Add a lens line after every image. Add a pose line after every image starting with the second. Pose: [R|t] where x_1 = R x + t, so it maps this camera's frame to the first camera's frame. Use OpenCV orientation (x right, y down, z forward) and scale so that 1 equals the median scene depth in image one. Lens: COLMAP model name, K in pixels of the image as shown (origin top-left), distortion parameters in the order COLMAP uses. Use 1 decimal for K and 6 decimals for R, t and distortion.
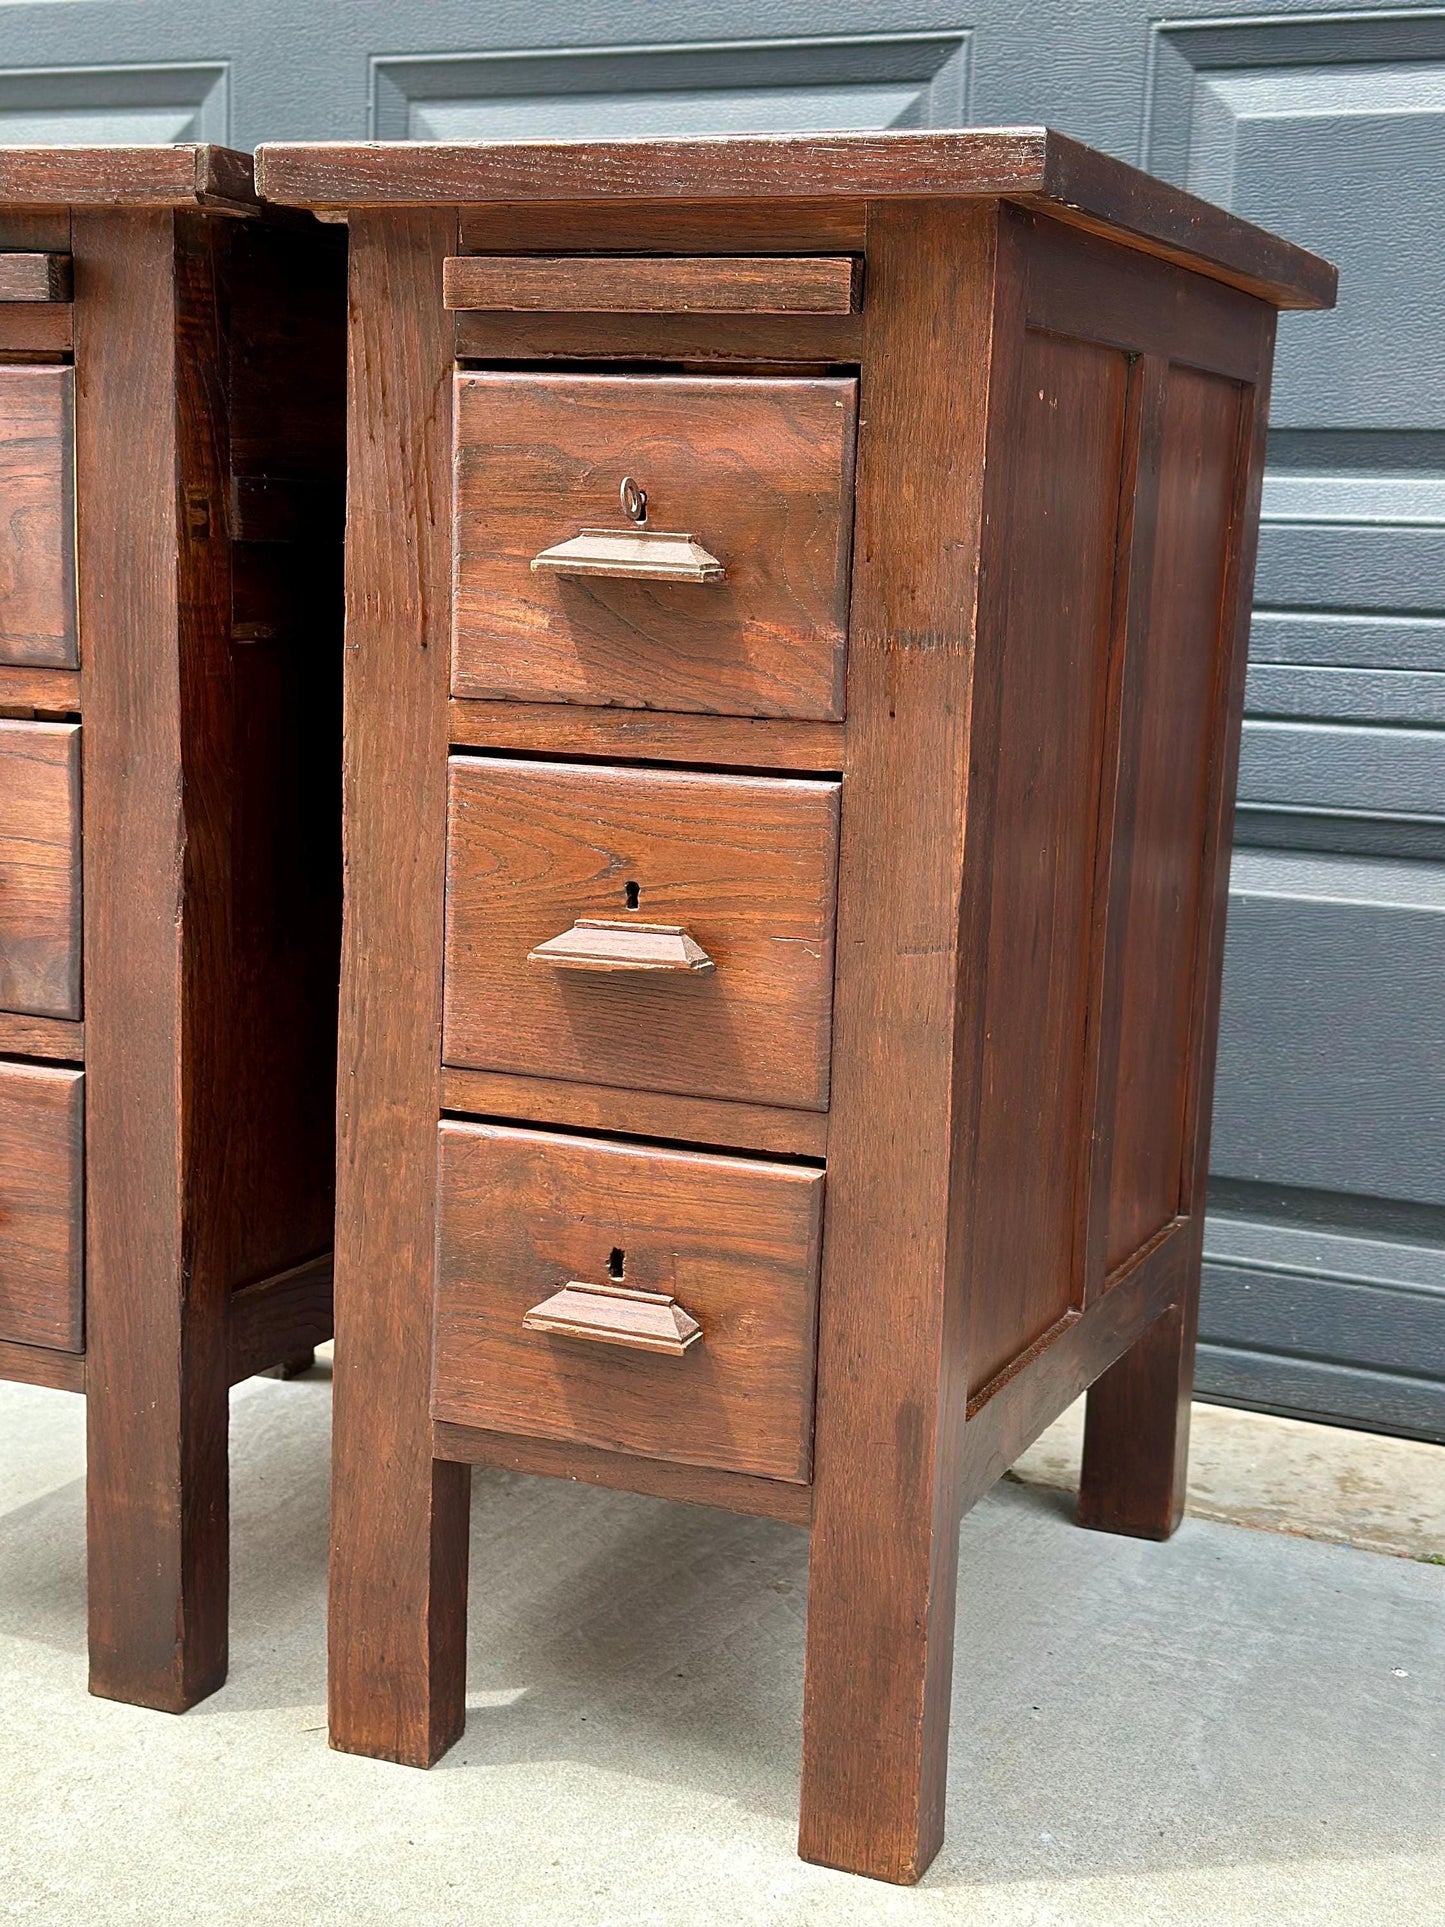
lens RADIAL K [[2684.1, 0, 729.9], [0, 2684.1, 973.6], [0, 0, 1]] dist [0.133269, 0.000000]
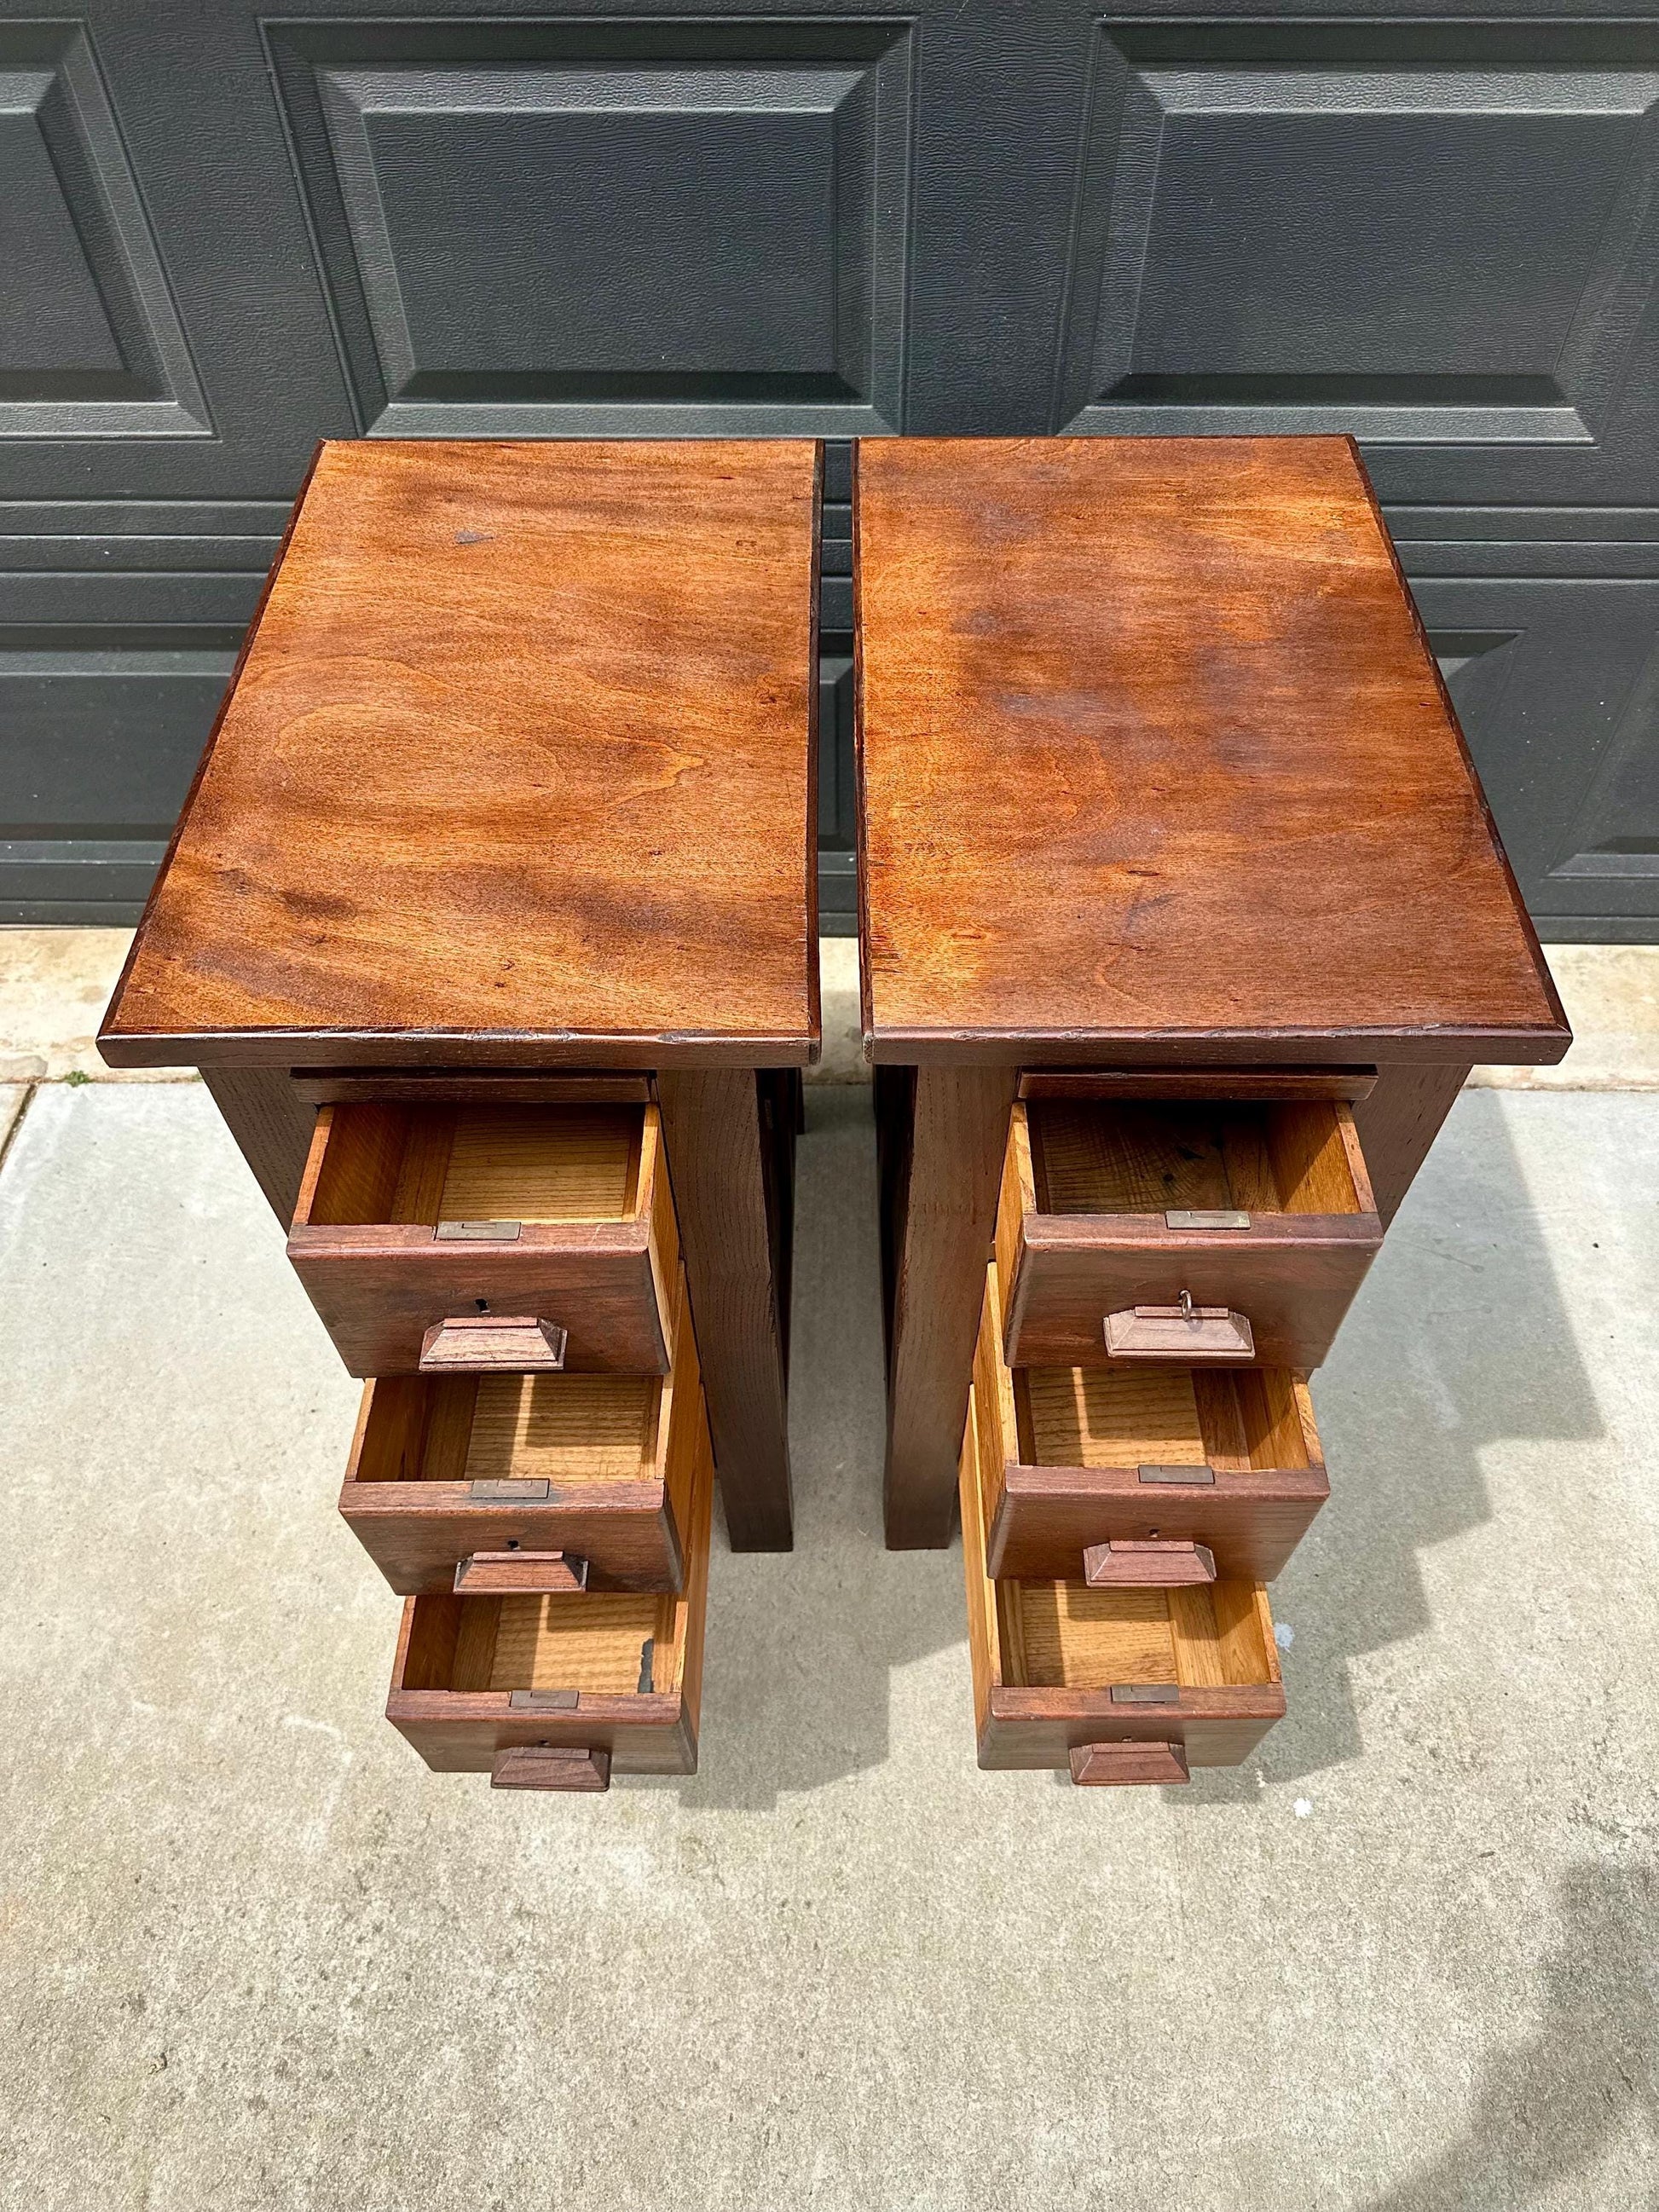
lens RADIAL K [[1584.7, 0, 825.8], [0, 1584.7, 1118.9], [0, 0, 1]] dist [0.003253, -0.012191]
pose [[0.916262, -0.342361, 0.207972, -0.319441], [0.102188, 0.701771, 0.705035, -0.707569], [-0.387325, -0.624745, 0.677992, 0.490330]]
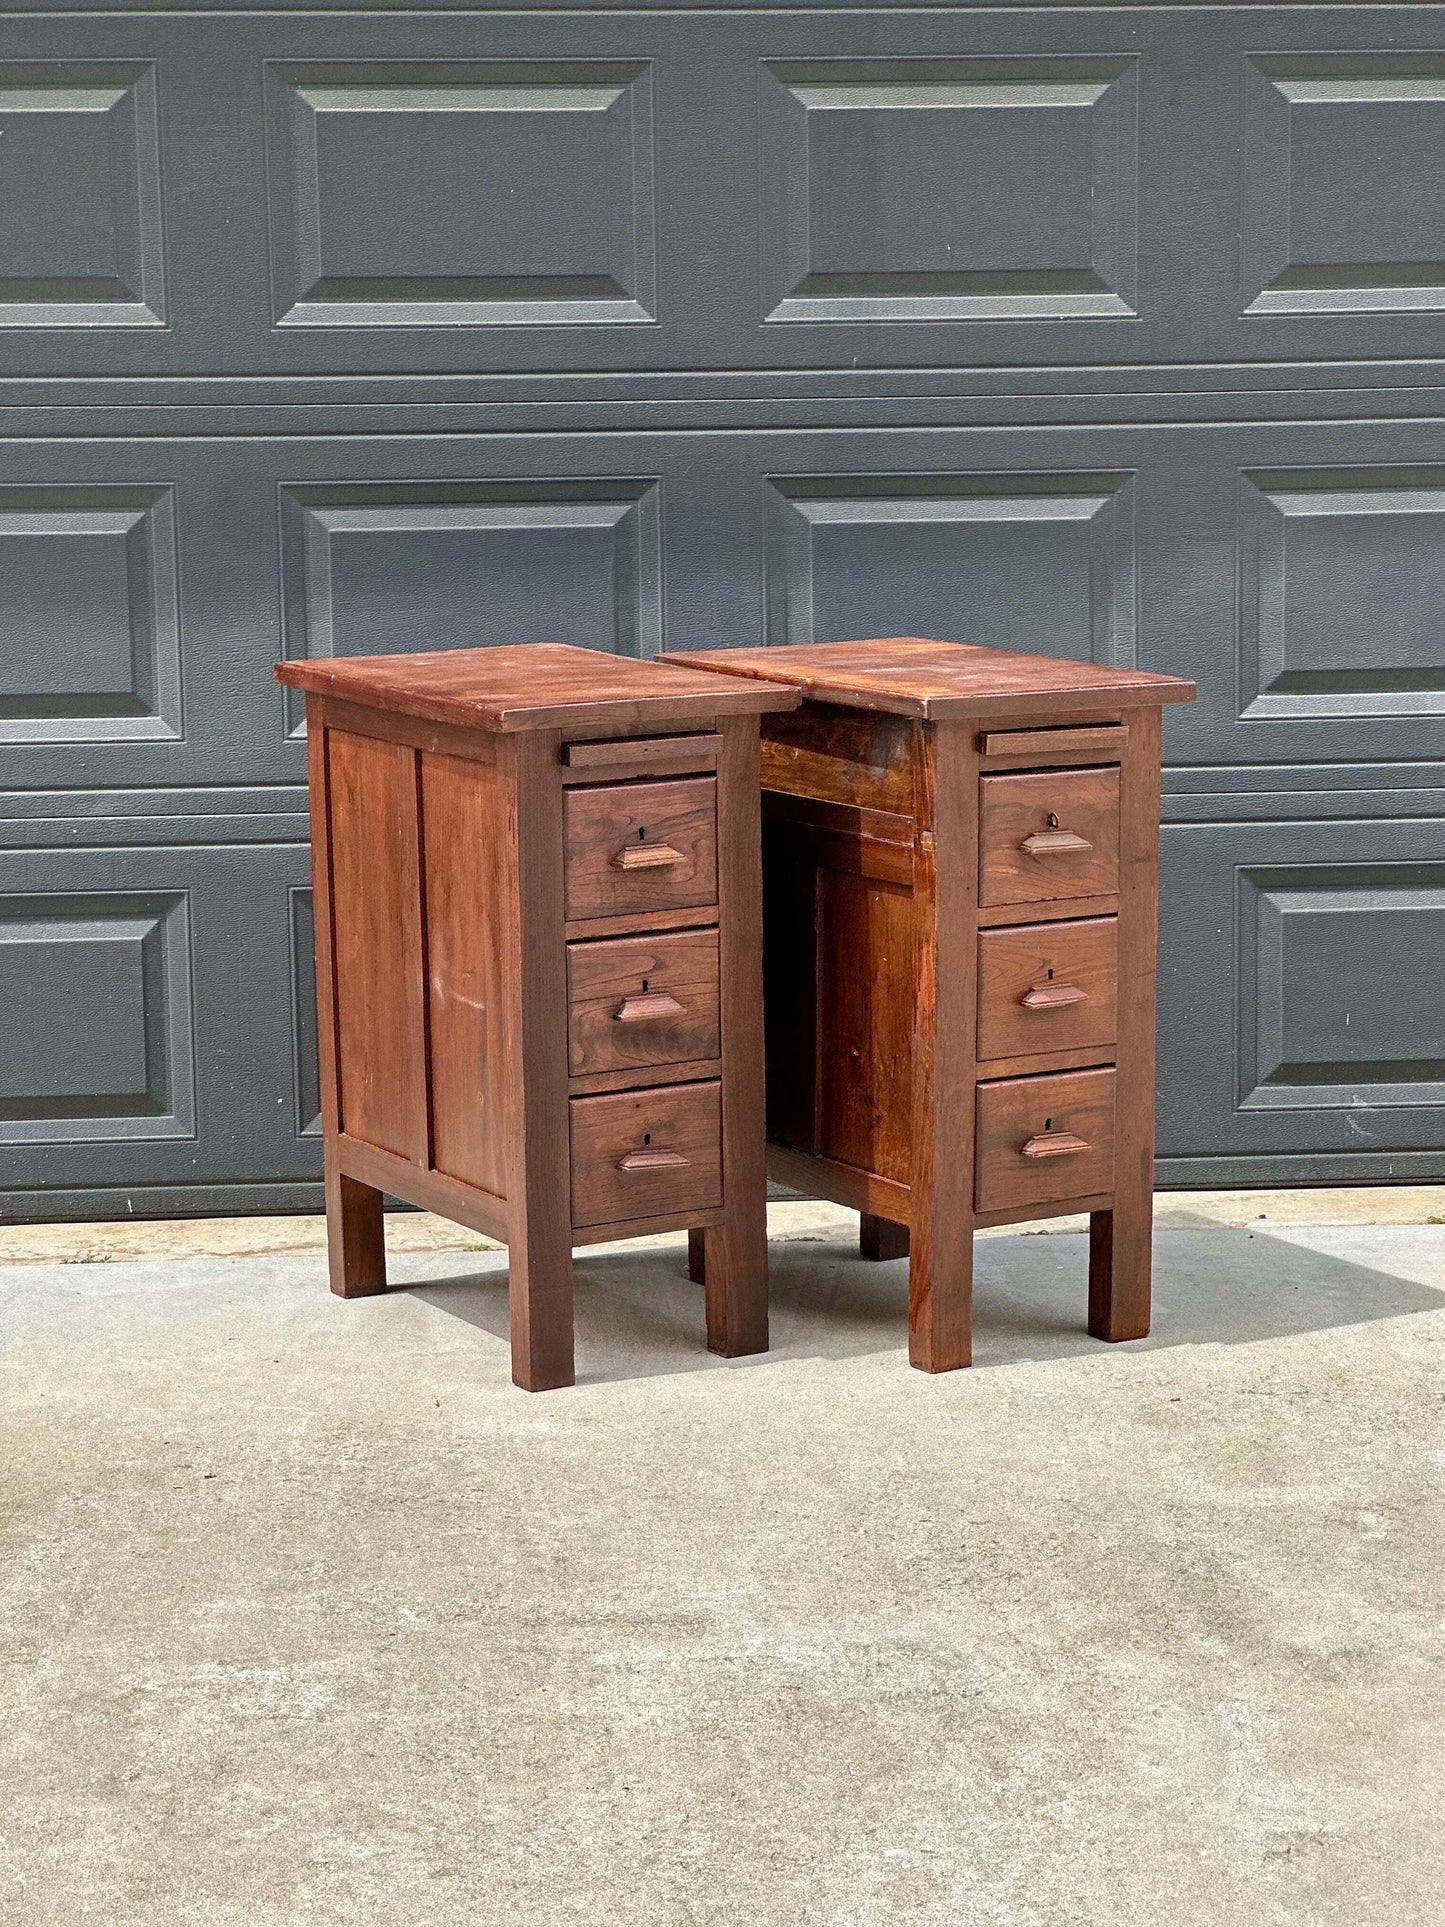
lens RADIAL K [[4284.0, 0, 738.1], [0, 4284.0, 951.9], [0, 0, 1]] dist [0.200386, 0.000000]
pose [[0.871419, -0.127733, 0.473617, -1.881574], [0.119457, 0.991695, 0.047665, -0.234218], [-0.475772, 0.015040, 0.879440, -2.303783]]
